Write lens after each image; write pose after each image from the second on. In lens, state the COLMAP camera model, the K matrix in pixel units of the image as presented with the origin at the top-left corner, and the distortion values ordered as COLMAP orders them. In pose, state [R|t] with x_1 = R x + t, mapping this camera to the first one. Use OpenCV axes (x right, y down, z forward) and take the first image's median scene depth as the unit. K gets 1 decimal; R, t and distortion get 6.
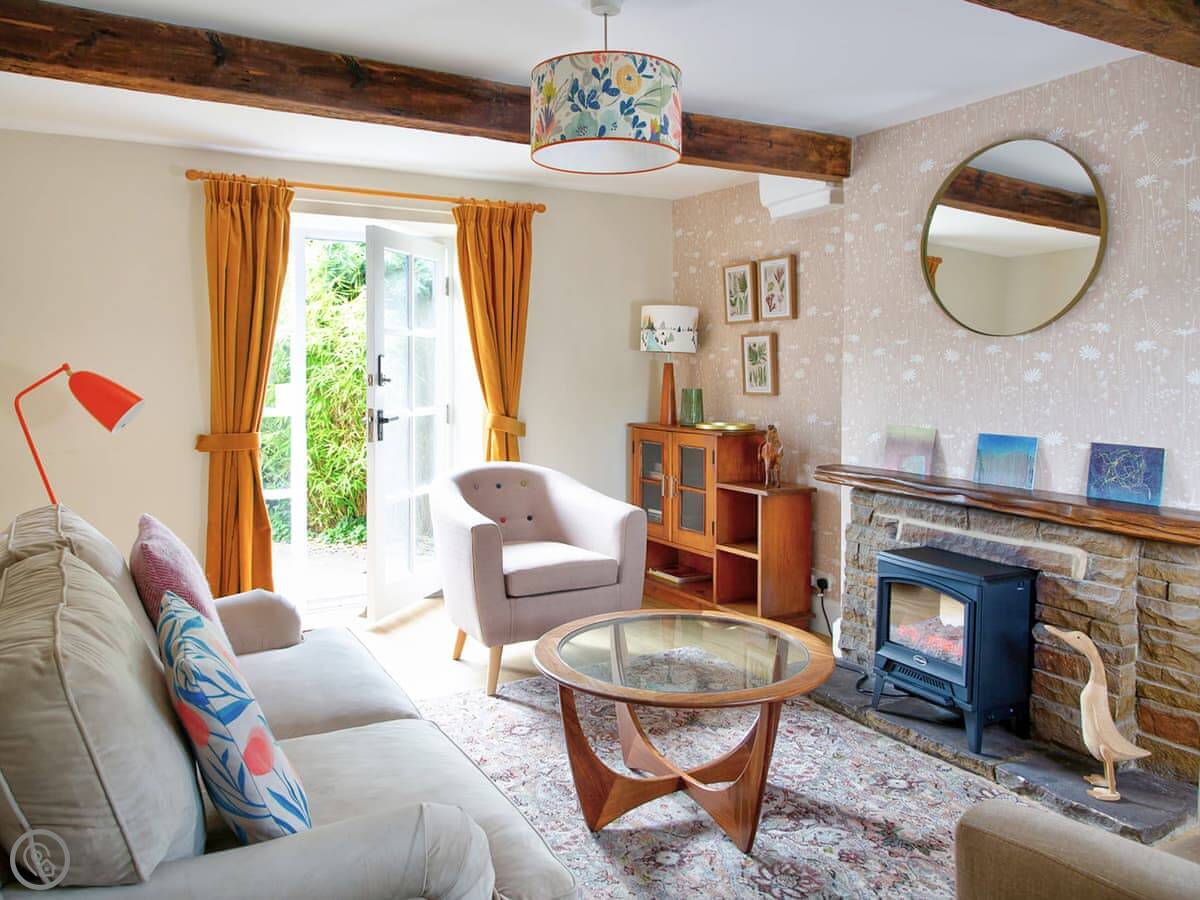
lens RADIAL K [[671.5, 0, 594.7], [0, 671.5, 450.6], [0, 0, 1]] dist [-0.015882, 0.002414]
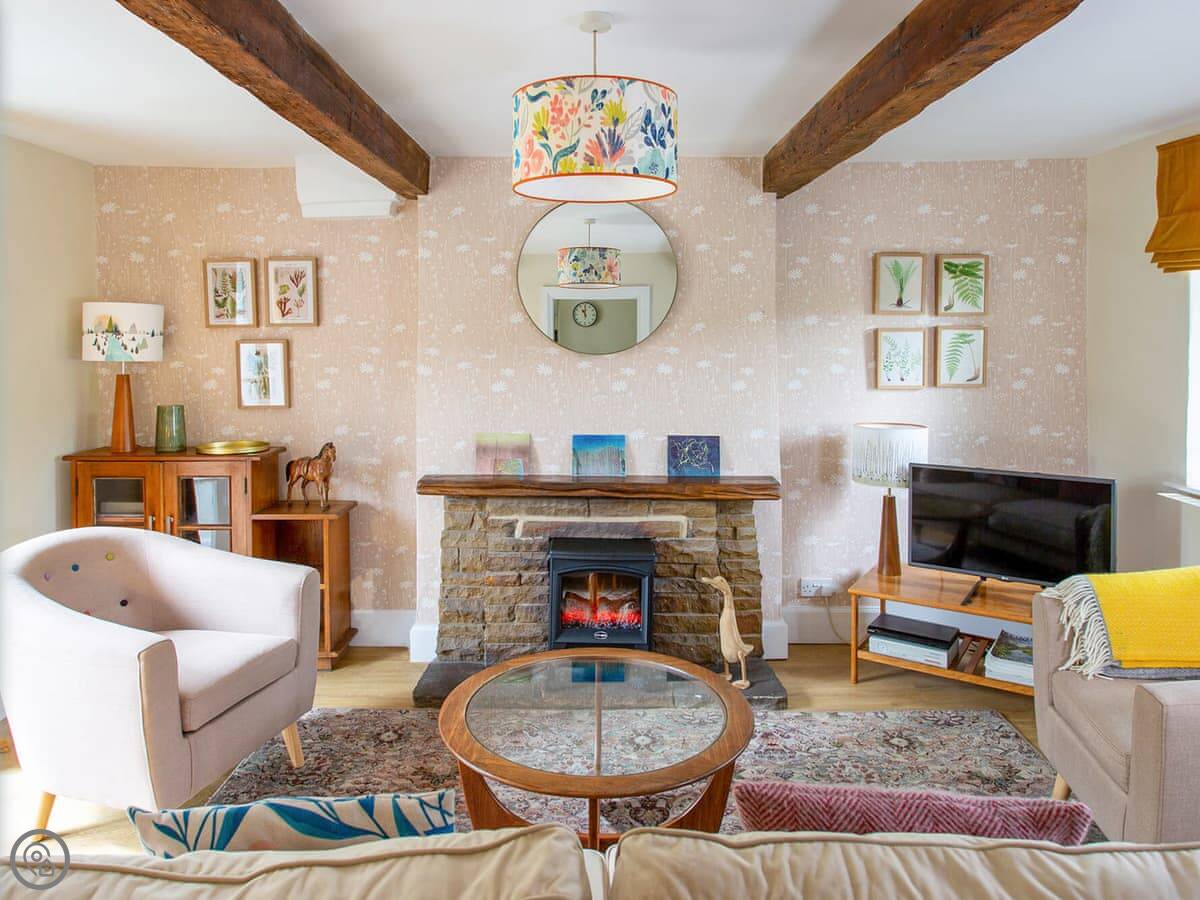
lens RADIAL K [[671.5, 0, 594.7], [0, 671.5, 450.6], [0, 0, 1]] dist [-0.015882, 0.002414]
pose [[0.652604, -0.114307, 0.749027, -0.308591], [0.109830, 0.992385, 0.055754, -0.062370], [-0.749697, 0.045880, 0.660189, 0.187618]]
